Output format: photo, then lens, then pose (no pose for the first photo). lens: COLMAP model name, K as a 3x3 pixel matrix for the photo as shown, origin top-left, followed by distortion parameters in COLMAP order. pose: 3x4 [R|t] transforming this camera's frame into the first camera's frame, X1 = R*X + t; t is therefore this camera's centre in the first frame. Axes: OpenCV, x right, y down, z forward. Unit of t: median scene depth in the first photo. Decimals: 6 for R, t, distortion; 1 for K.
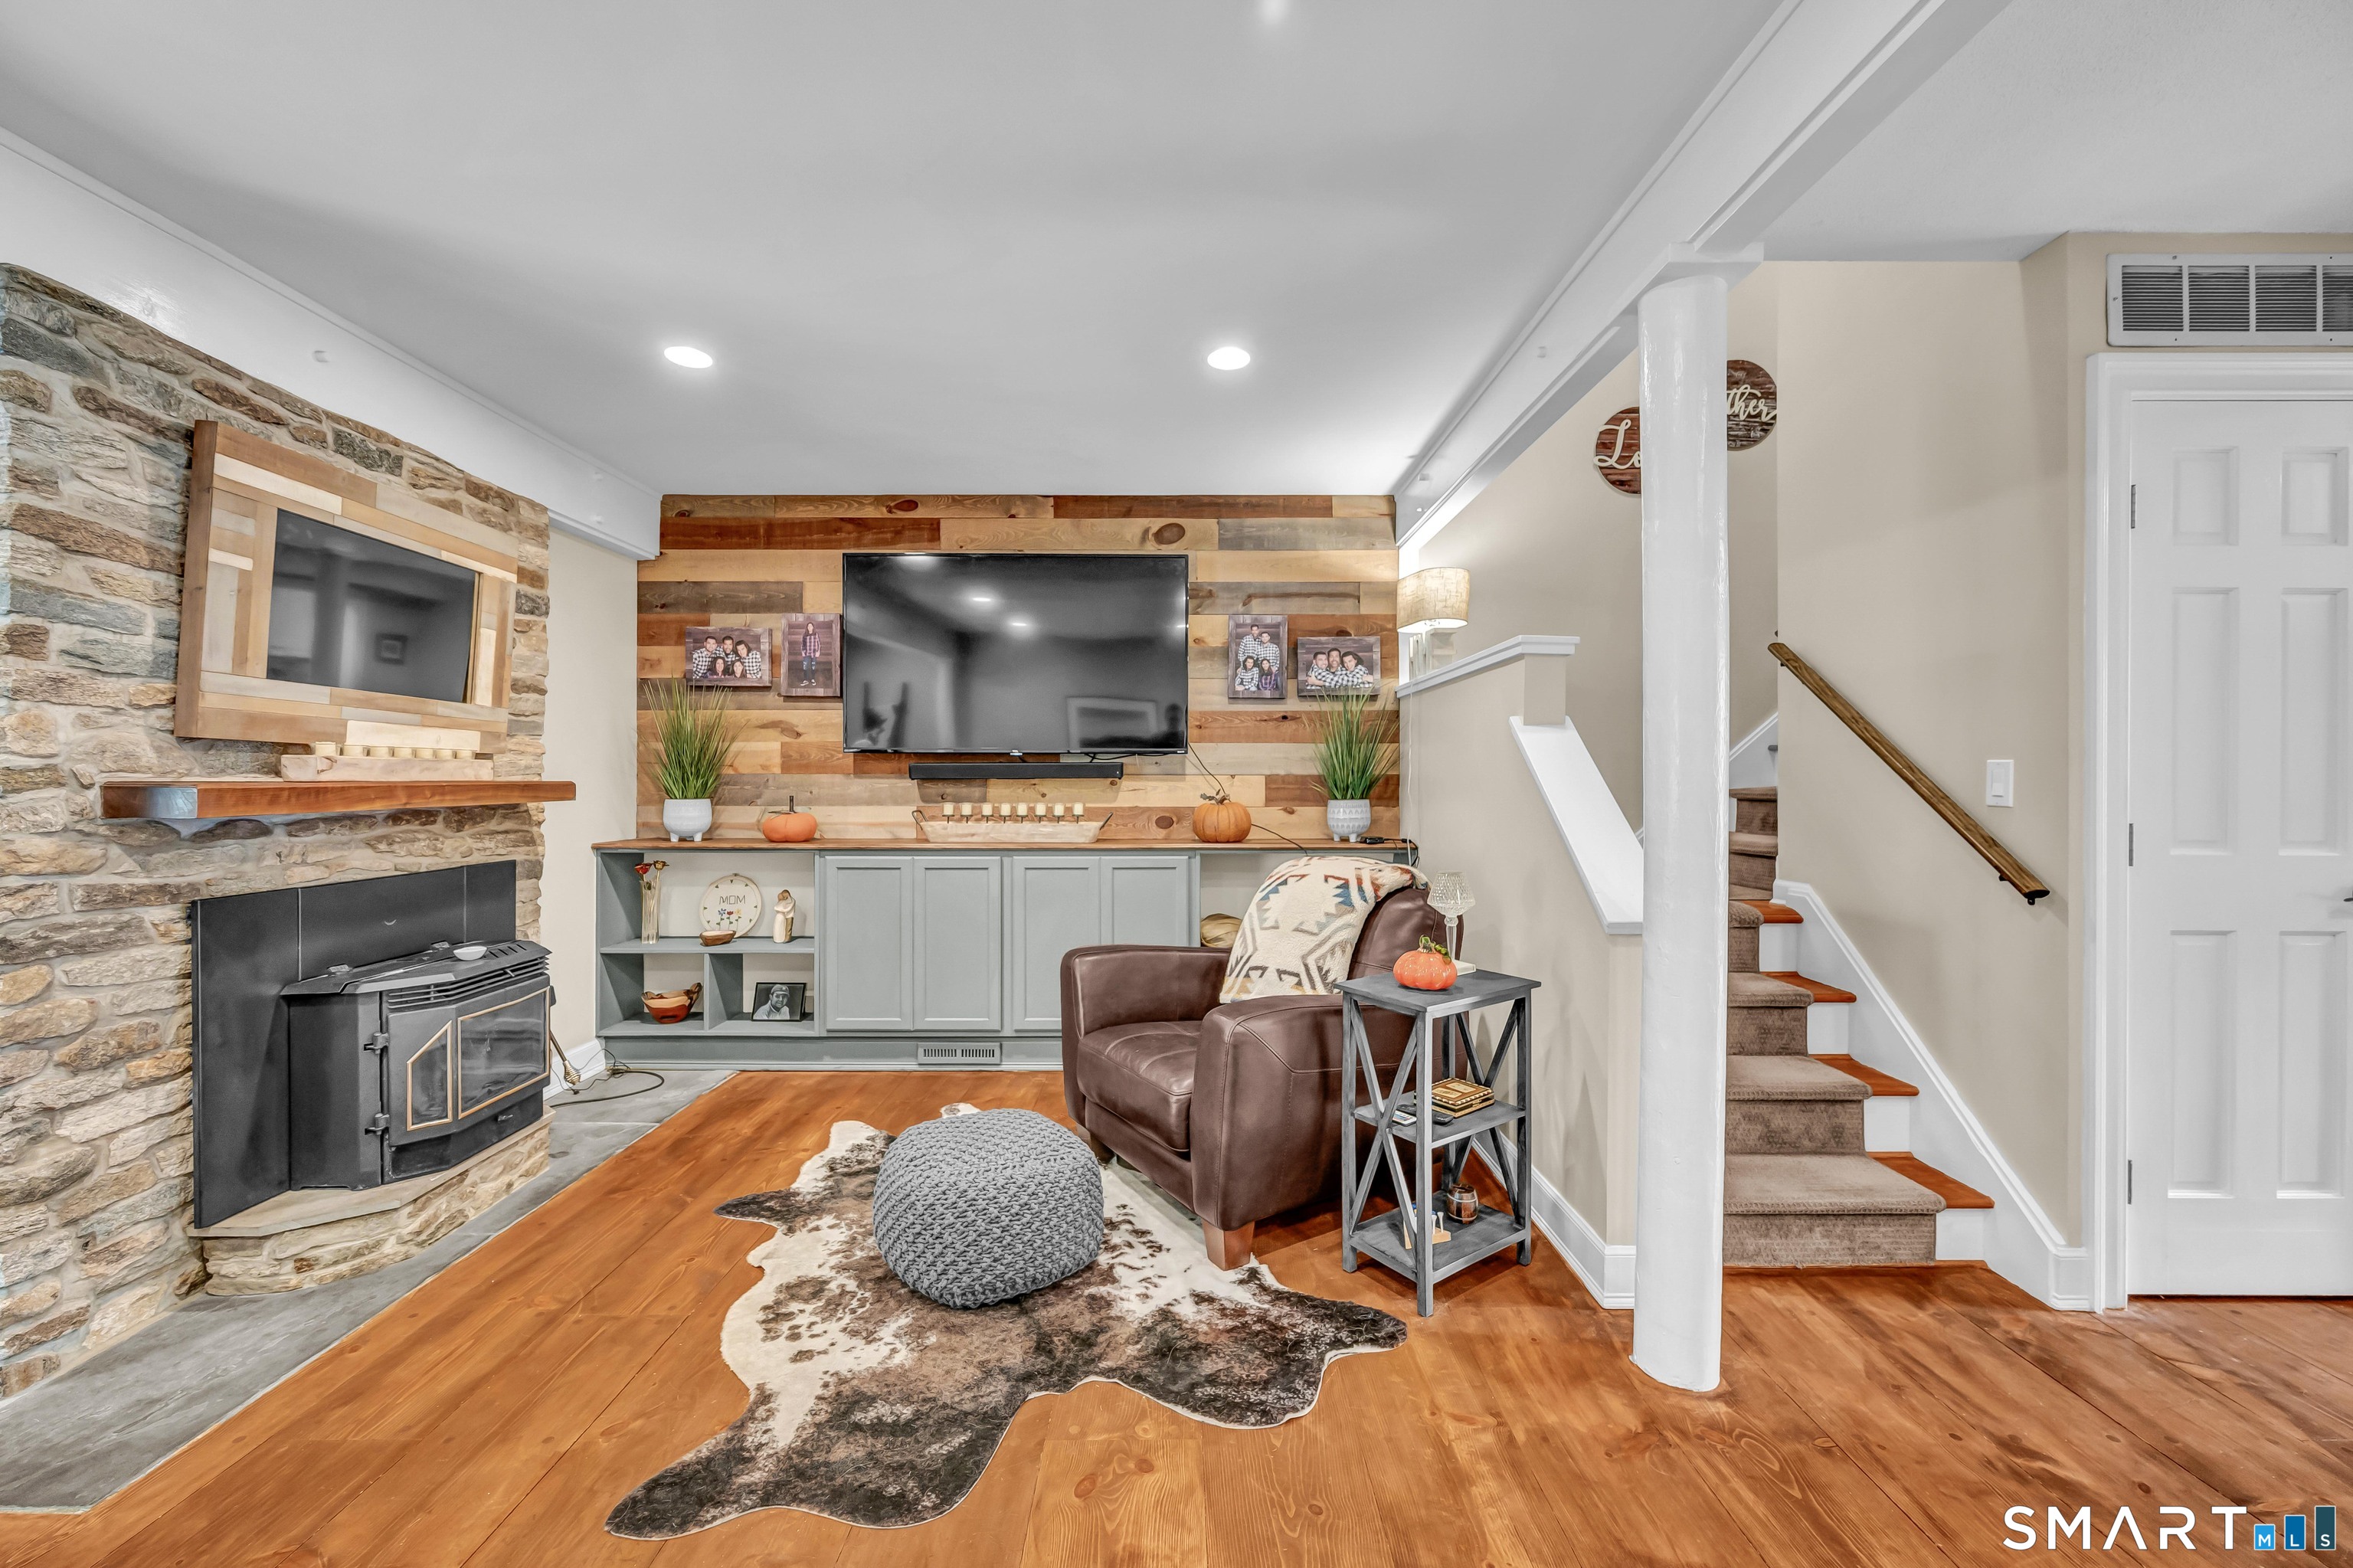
lens RADIAL K [[917.3, 0, 1177.2], [0, 917.3, 780.3], [0, 0, 1]] dist [-0.000888, -0.000382]
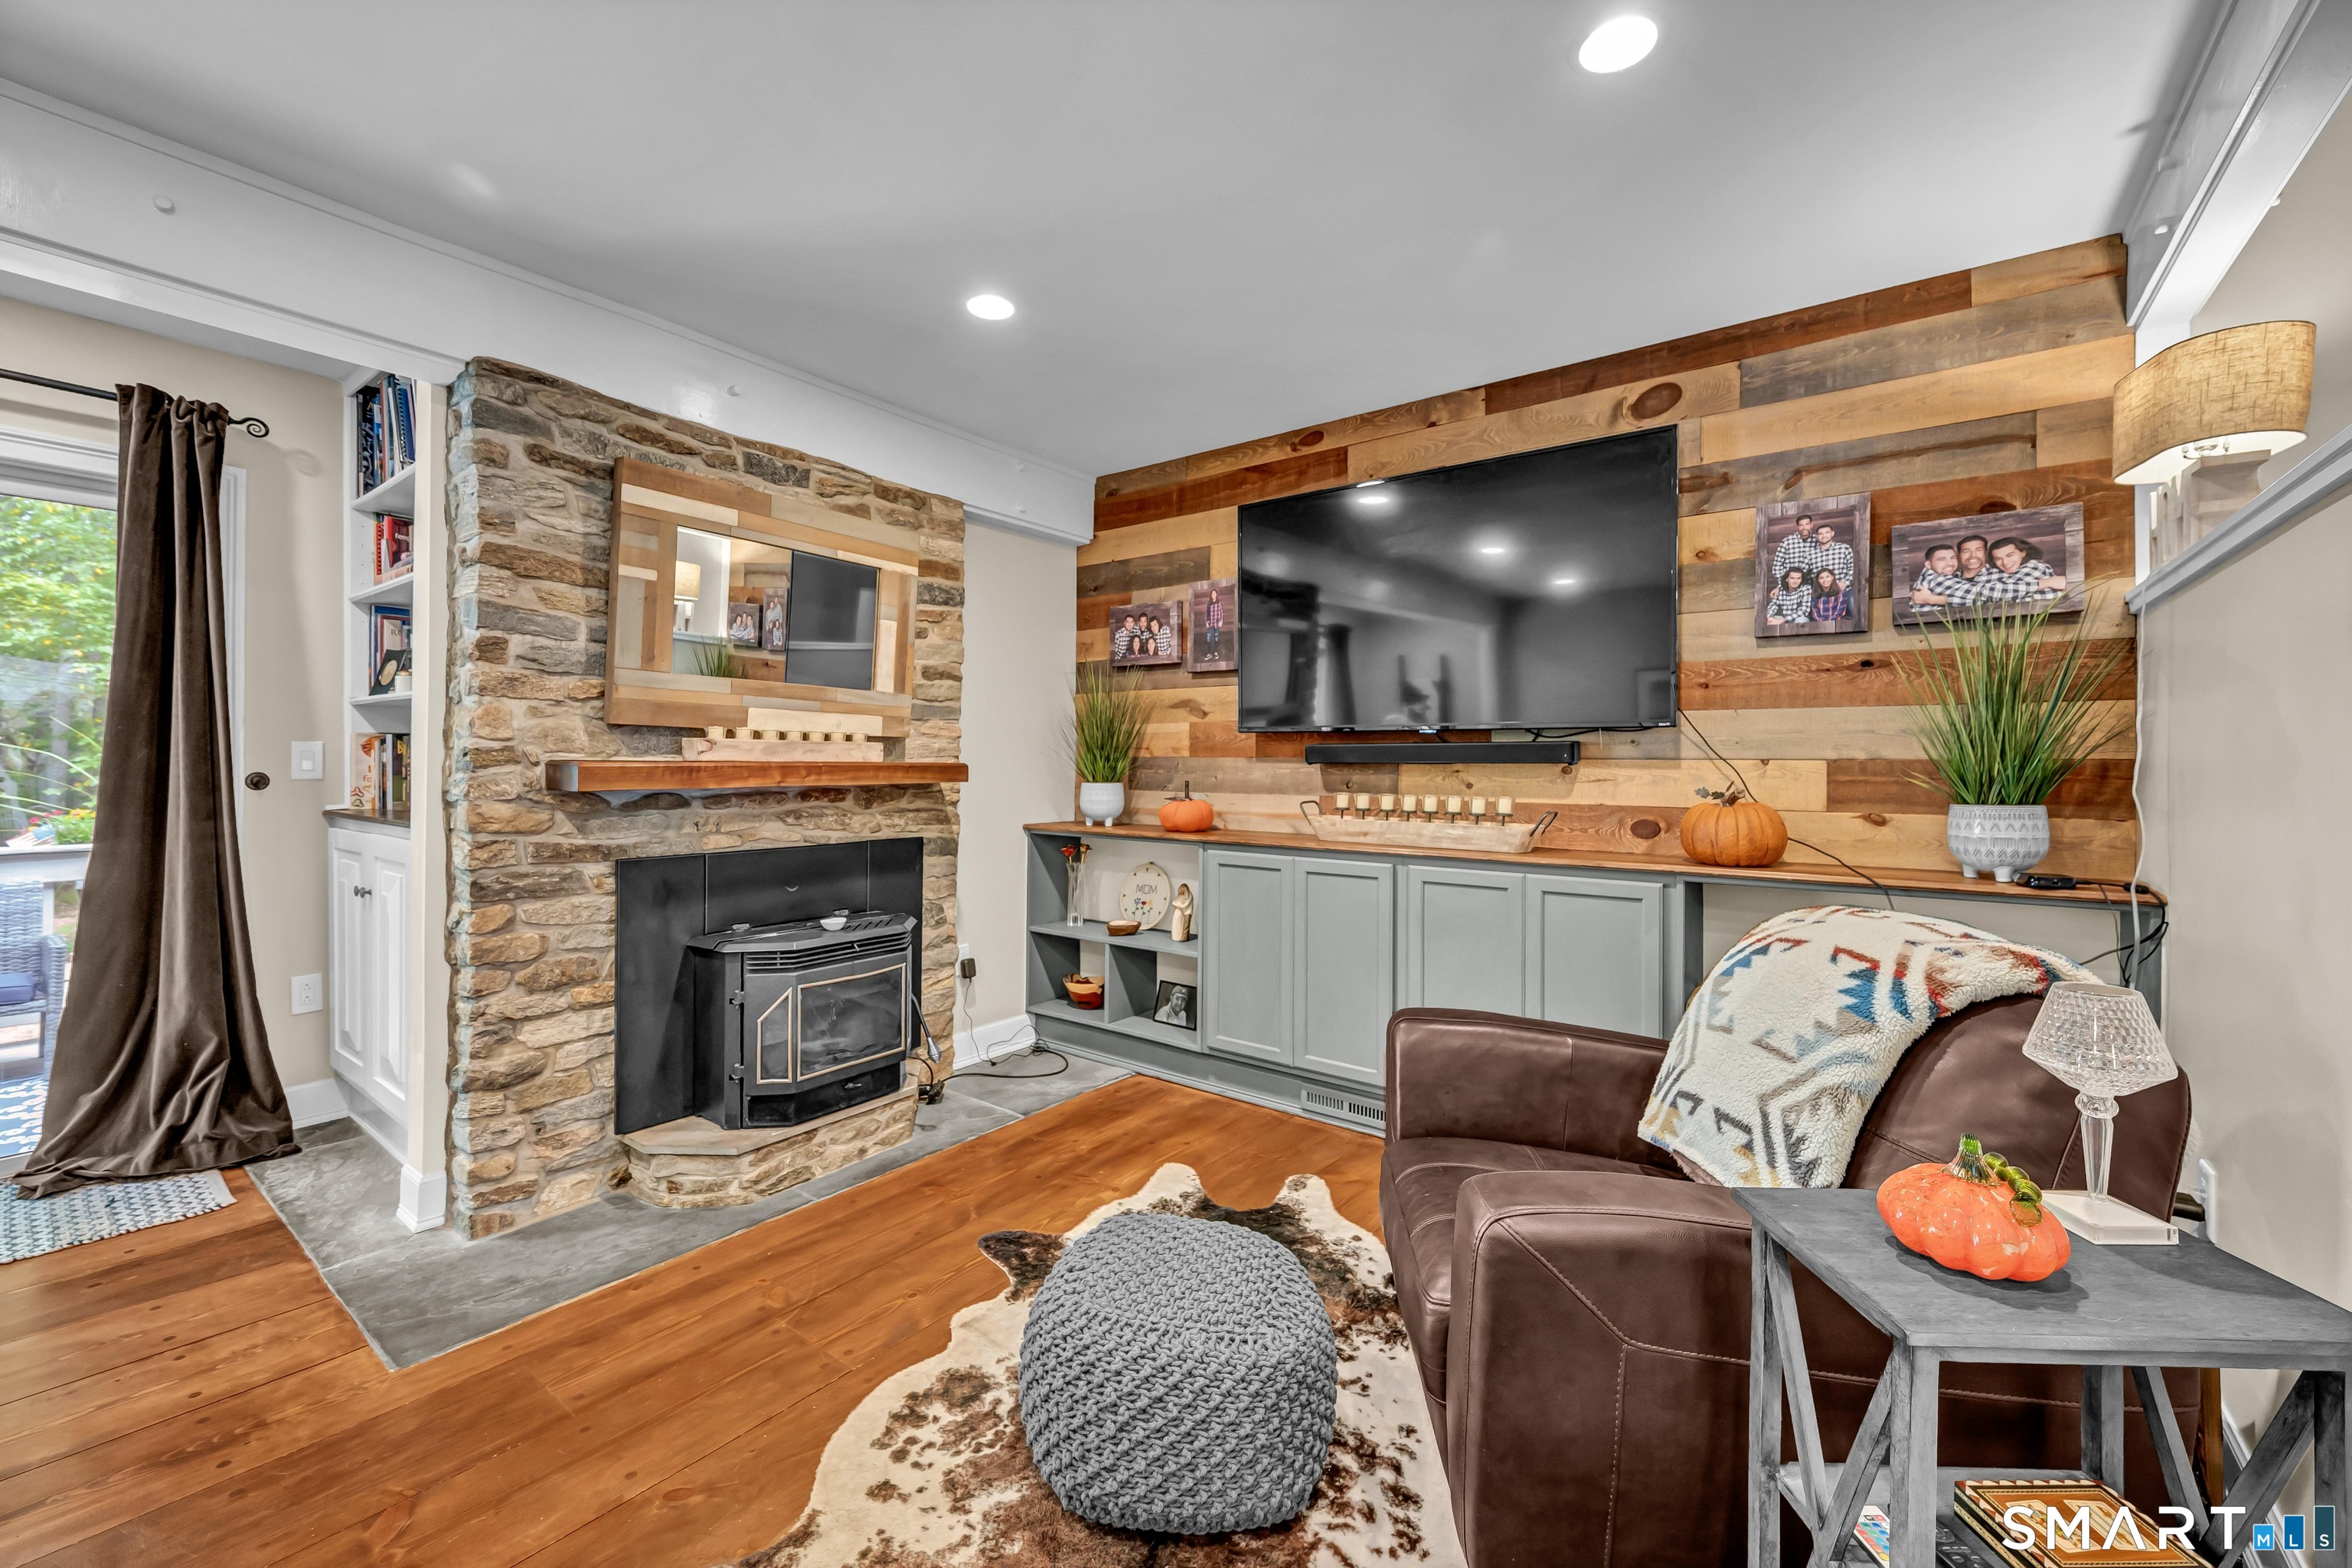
lens RADIAL K [[943.1, 0, 1177.7], [0, 943.1, 761.2], [0, 0, 1]] dist [-0.000547, -0.000631]
pose [[0.794892, 0.003426, -0.606741, 0.219610], [-0.007157, 0.999967, -0.003731, 0.001324], [0.606708, 0.007309, 0.794891, 0.392851]]
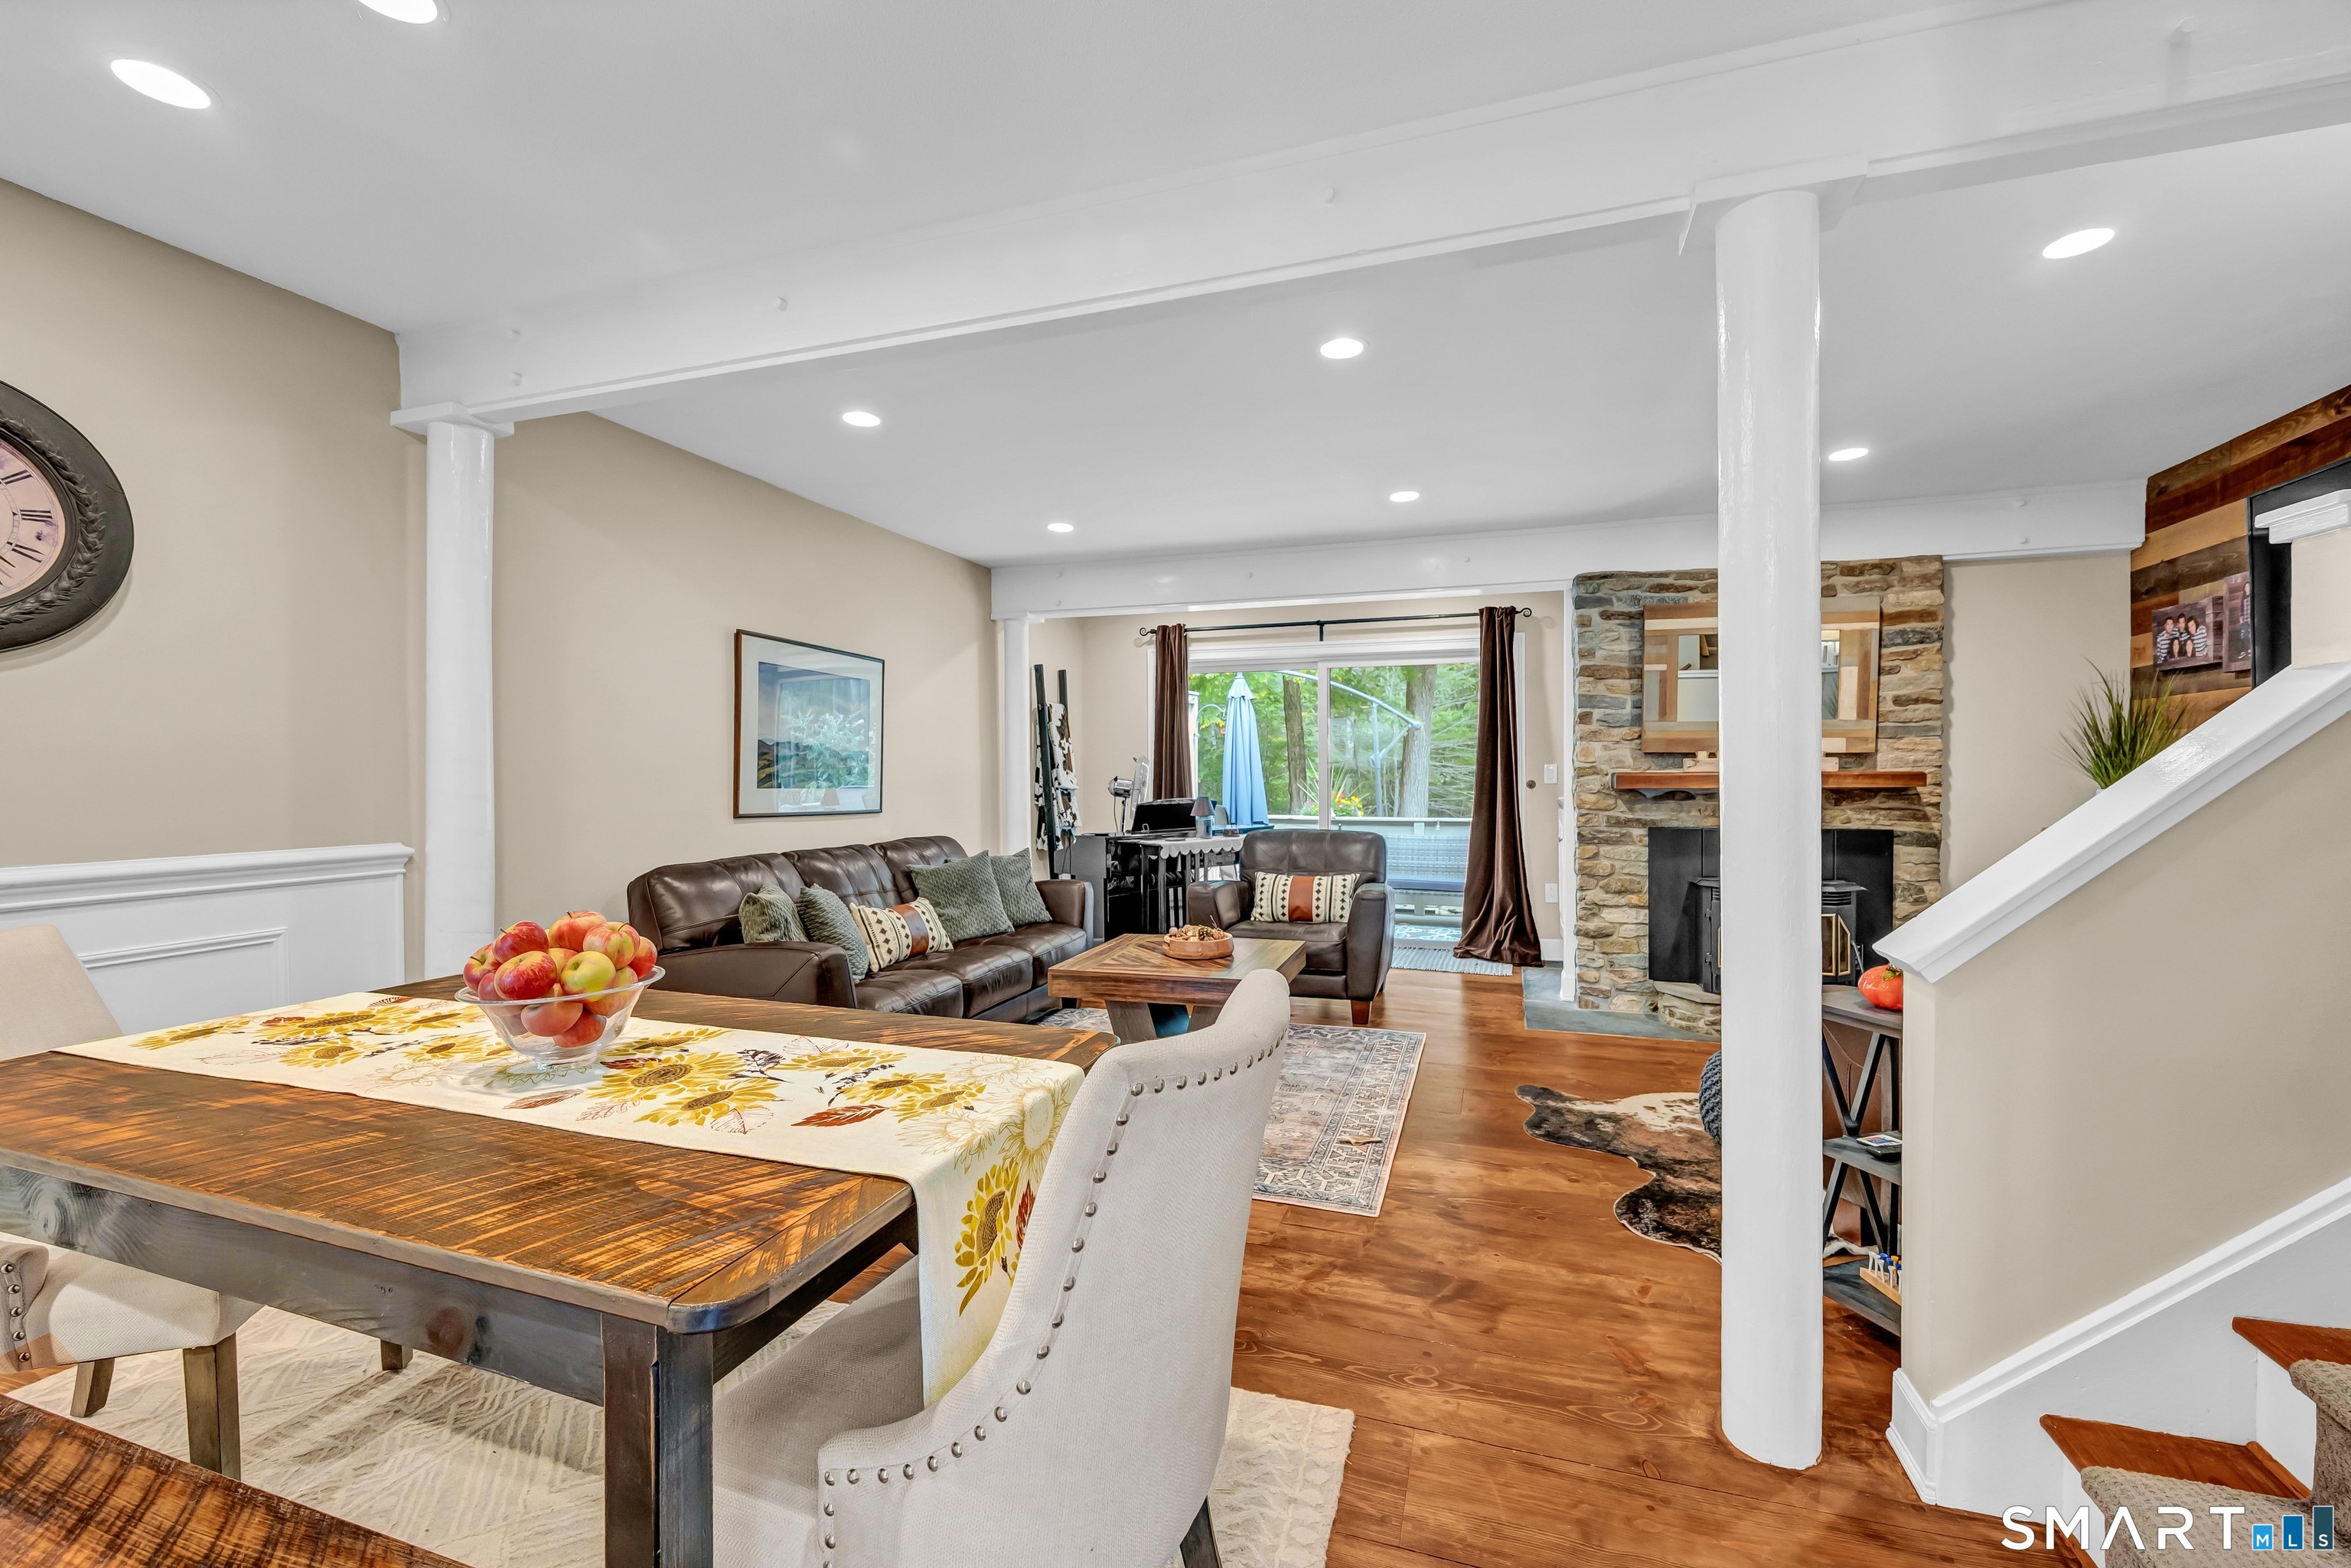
lens RADIAL K [[965.3, 0, 1179.9], [0, 965.3, 781.8], [0, 0, 1]] dist [-0.002111, -0.000215]
pose [[-0.323222, 0.007873, -0.946290, 1.221870], [0.002667, 0.999969, 0.007408, 0.003033], [0.946319, -0.000130, -0.323233, 0.584097]]
